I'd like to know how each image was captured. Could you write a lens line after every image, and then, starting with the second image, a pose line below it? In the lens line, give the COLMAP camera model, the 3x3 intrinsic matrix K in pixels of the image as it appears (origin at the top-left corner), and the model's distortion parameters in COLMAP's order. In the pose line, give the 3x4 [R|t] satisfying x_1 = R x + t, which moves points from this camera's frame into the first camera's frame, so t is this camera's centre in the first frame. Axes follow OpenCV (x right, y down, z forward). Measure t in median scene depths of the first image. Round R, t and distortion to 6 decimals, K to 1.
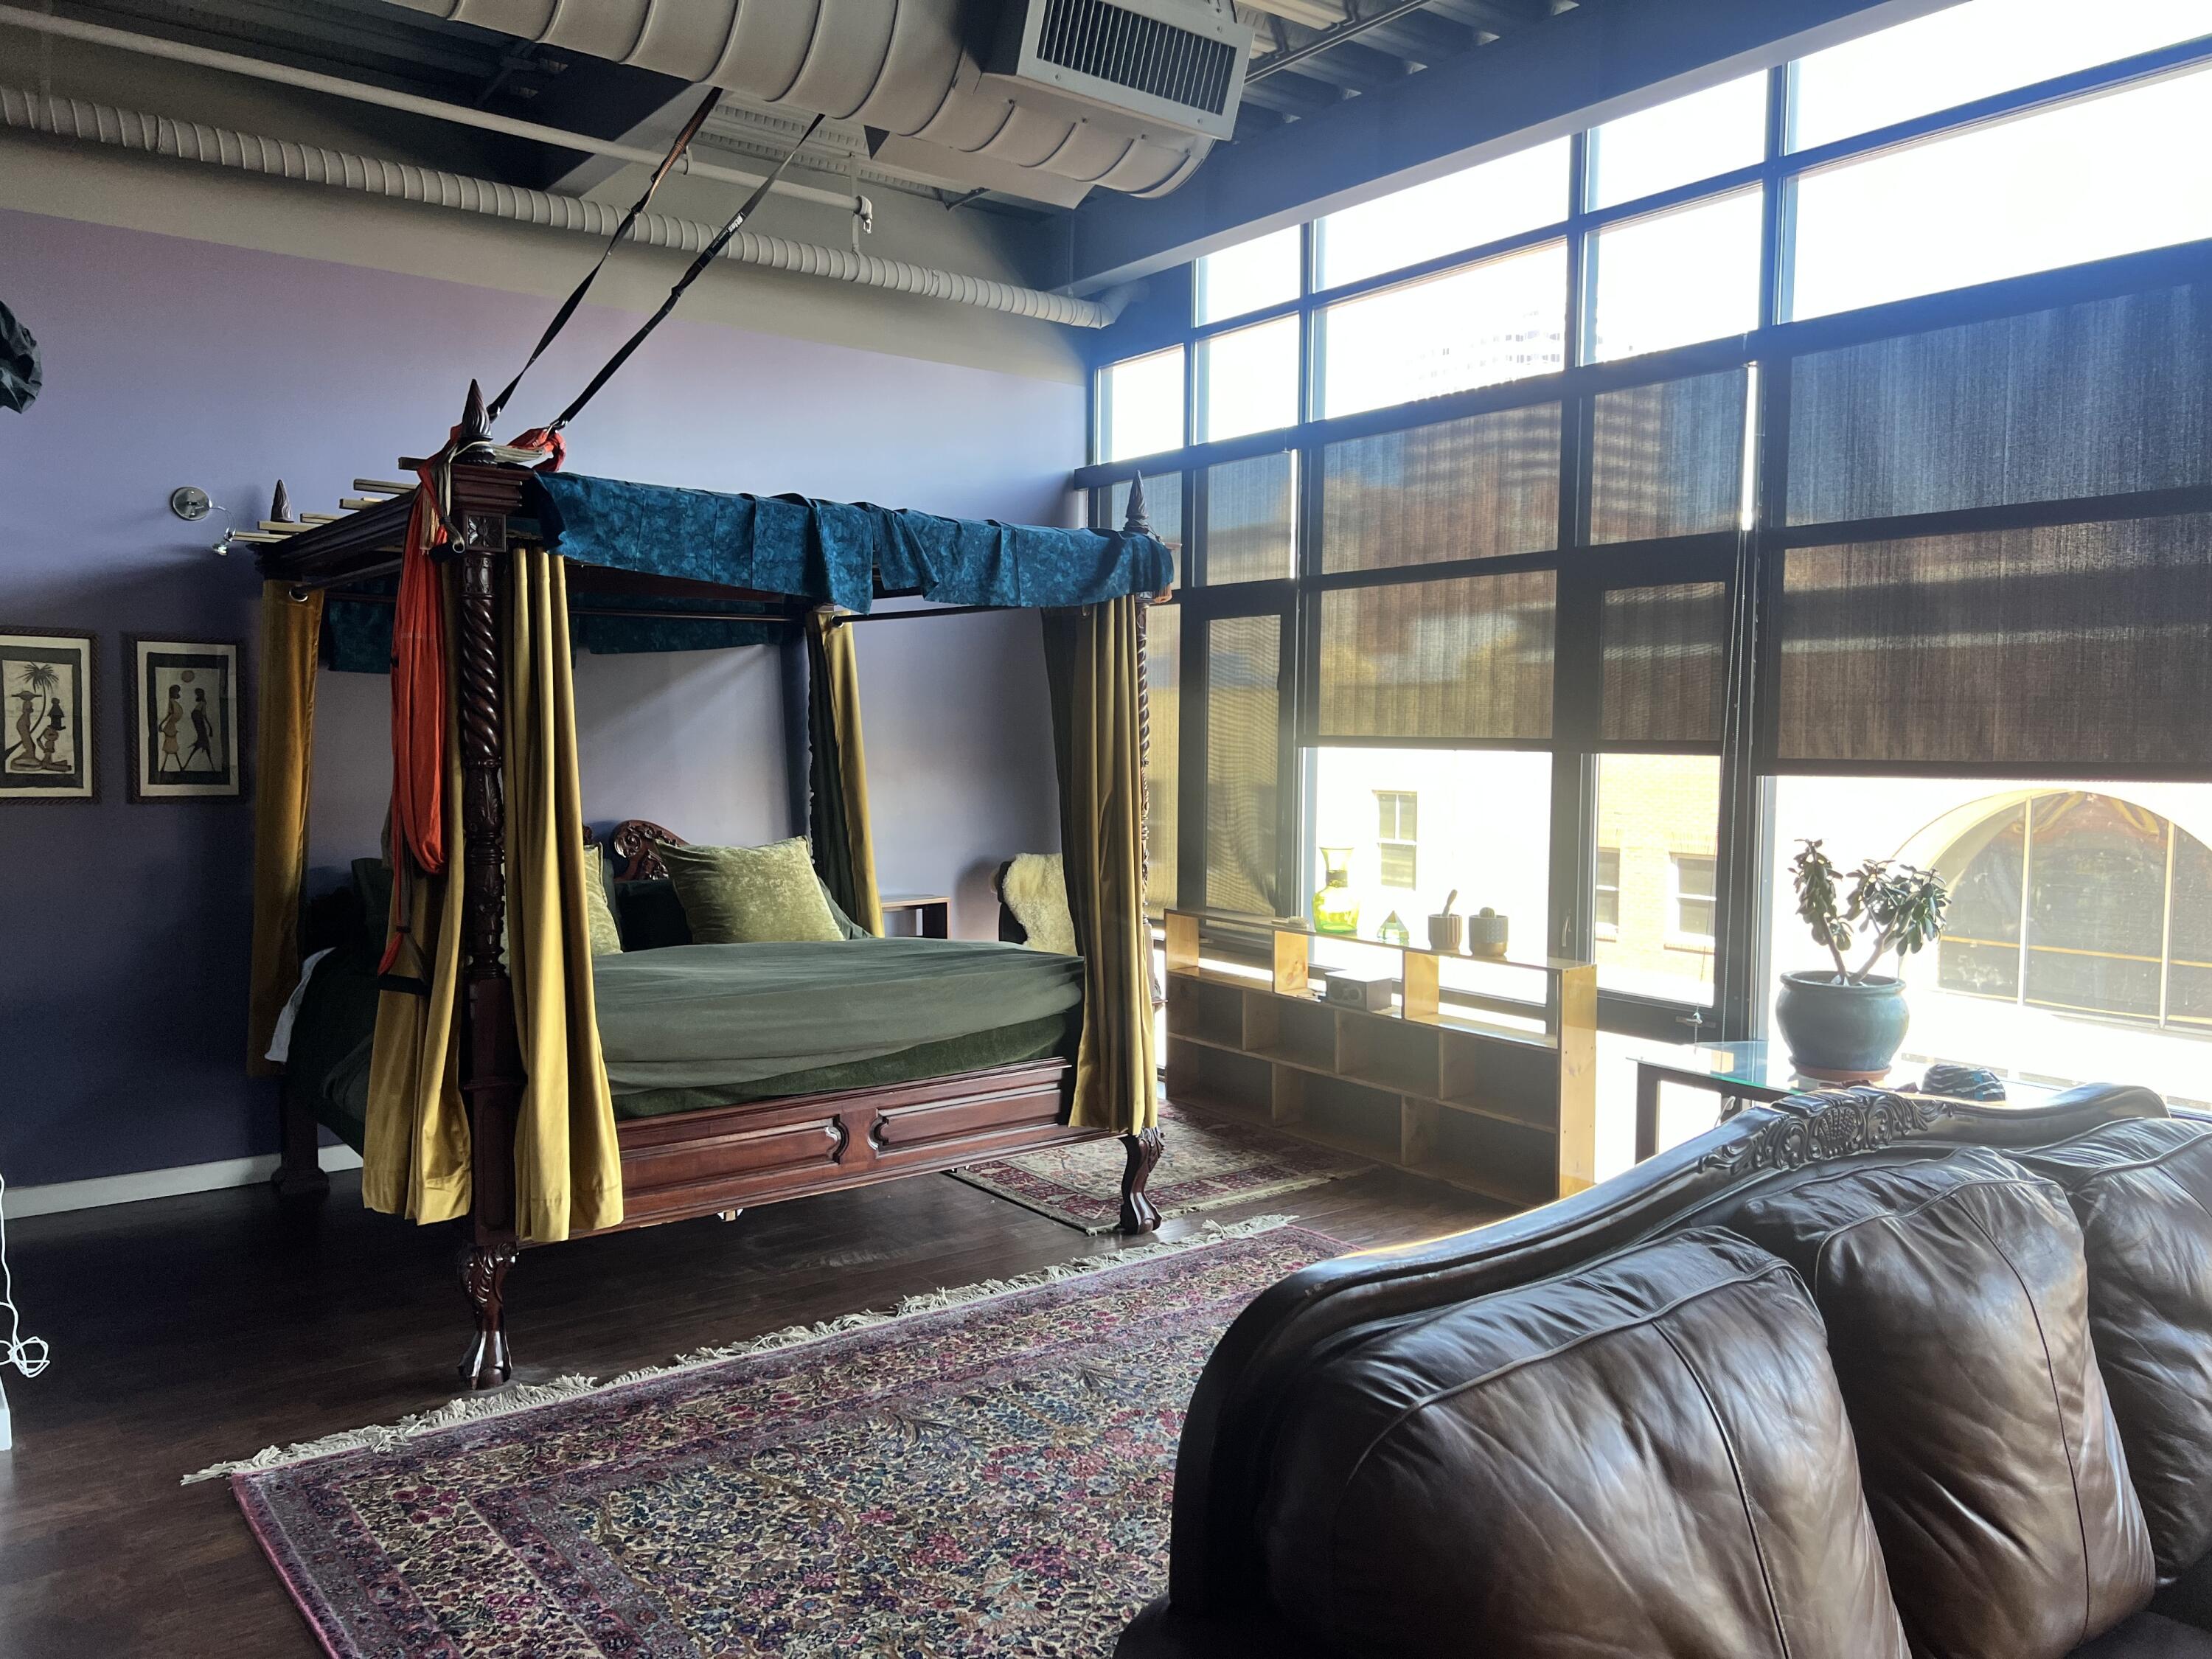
lens RADIAL K [[1655.4, 0, 1110.8], [0, 1655.4, 819.2], [0, 0, 1]] dist [0.037567, -0.033970]
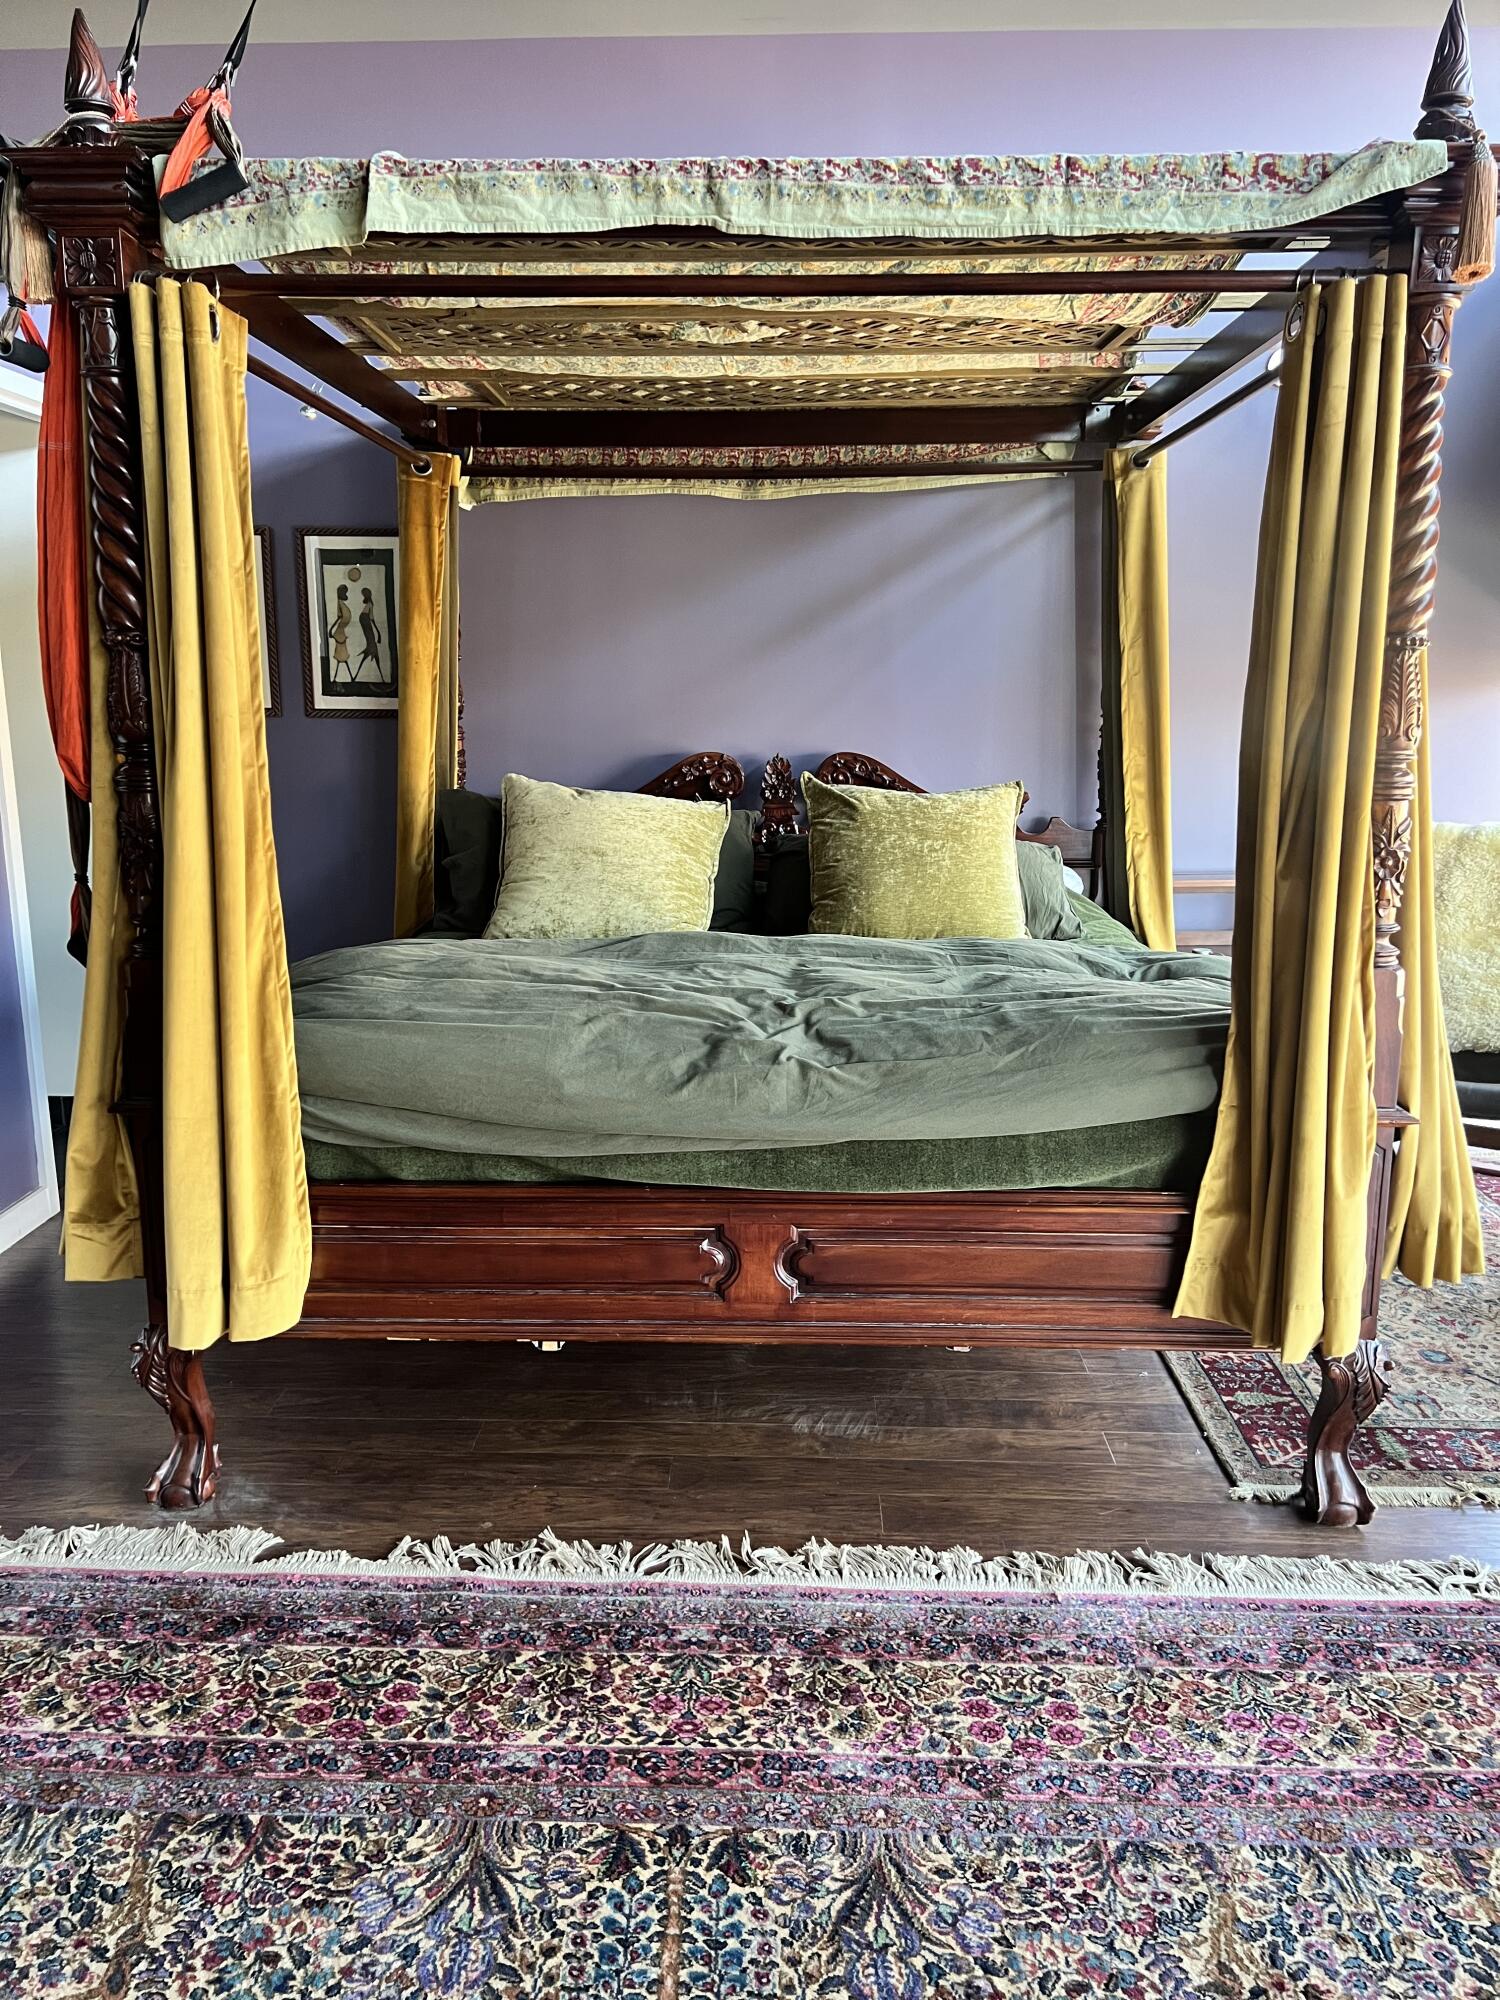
lens RADIAL K [[1496.7, 0, 749.9], [0, 1496.7, 1003.4], [0, 0, 1]] dist [0.037567, -0.033970]
pose [[0.770760, 0.126898, -0.624360, 0.182157], [-0.027785, 0.985727, 0.166044, 0.002704], [0.636519, -0.110633, 0.763285, 0.587434]]
